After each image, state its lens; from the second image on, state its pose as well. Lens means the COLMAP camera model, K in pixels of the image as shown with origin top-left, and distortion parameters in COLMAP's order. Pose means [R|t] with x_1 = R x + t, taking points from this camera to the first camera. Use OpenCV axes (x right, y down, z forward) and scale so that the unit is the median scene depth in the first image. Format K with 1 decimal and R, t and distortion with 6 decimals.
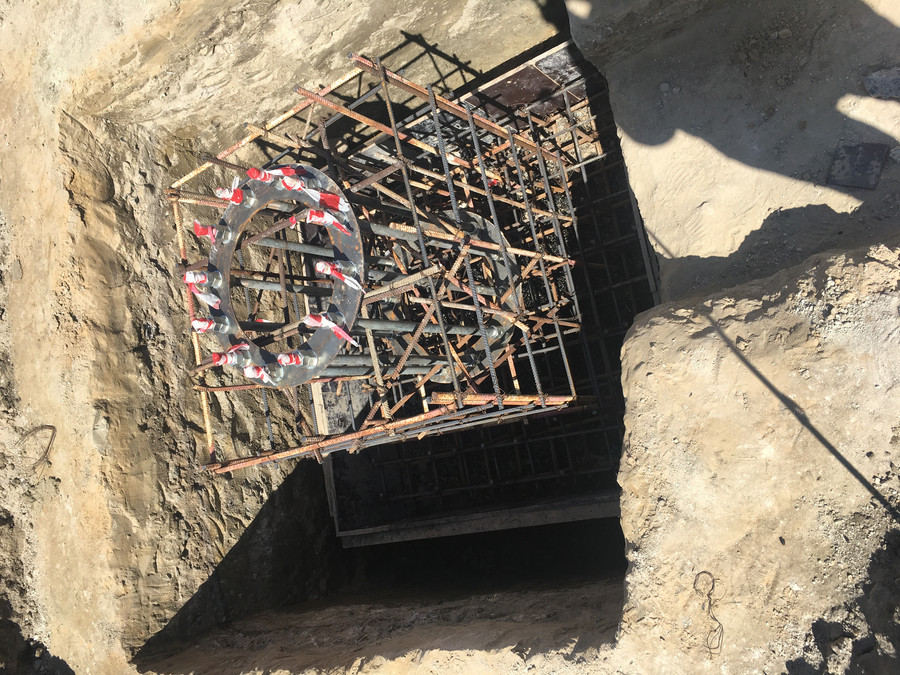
lens RADIAL K [[793.8, 0, 448.3], [0, 793.8, 339.6], [0, 0, 1]] dist [0.118929, -0.172971]
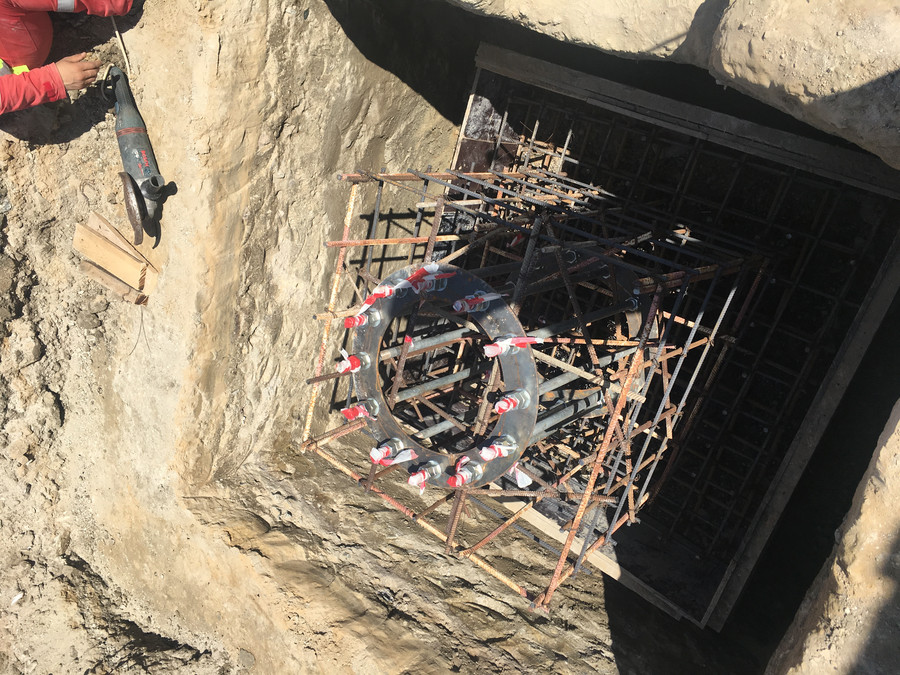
lens RADIAL K [[793.8, 0, 448.3], [0, 793.8, 339.6], [0, 0, 1]] dist [0.118929, -0.172971]
pose [[0.682170, -0.726417, 0.083449, -0.188555], [0.702354, 0.619246, -0.351045, 0.183691], [0.203330, 0.298083, 0.932633, 0.064962]]
